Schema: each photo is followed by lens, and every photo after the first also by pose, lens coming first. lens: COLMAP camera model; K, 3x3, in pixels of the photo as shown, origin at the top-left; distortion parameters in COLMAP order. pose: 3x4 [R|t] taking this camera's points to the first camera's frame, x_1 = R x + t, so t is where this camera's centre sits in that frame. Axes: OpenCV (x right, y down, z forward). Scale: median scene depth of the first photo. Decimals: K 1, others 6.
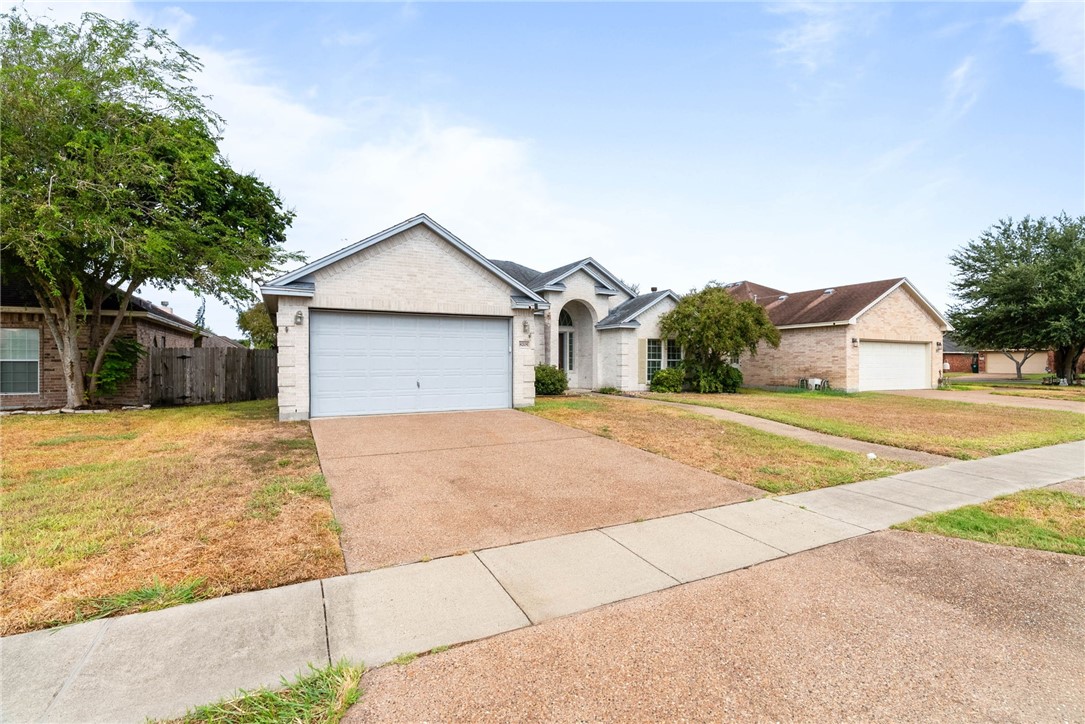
lens RADIAL K [[476.7, 0, 542.1], [0, 476.7, 354.4], [0, 0, 1]] dist [-0.003130, -0.000116]
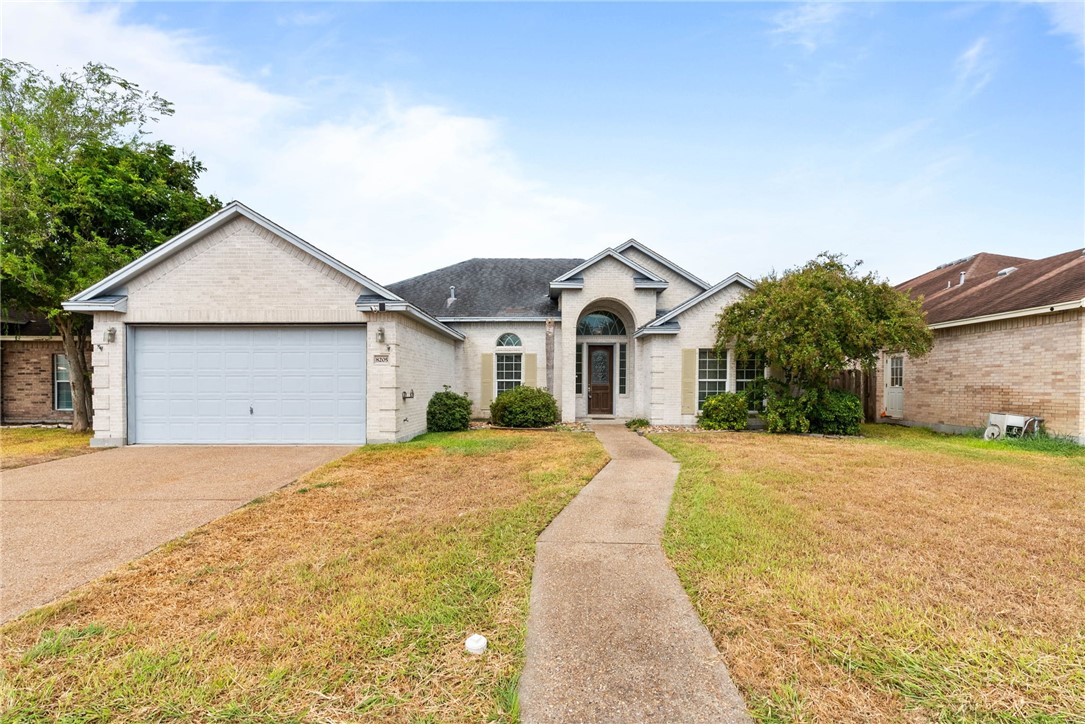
lens RADIAL K [[510.5, 0, 542.5], [0, 510.5, 373.7], [0, 0, 1]] dist [-0.002073, 0.000240]
pose [[0.899491, -0.006504, -0.436891, 0.359534], [0.006538, 0.999978, -0.001425, 0.002504], [0.436890, -0.001574, 0.899513, 0.266126]]
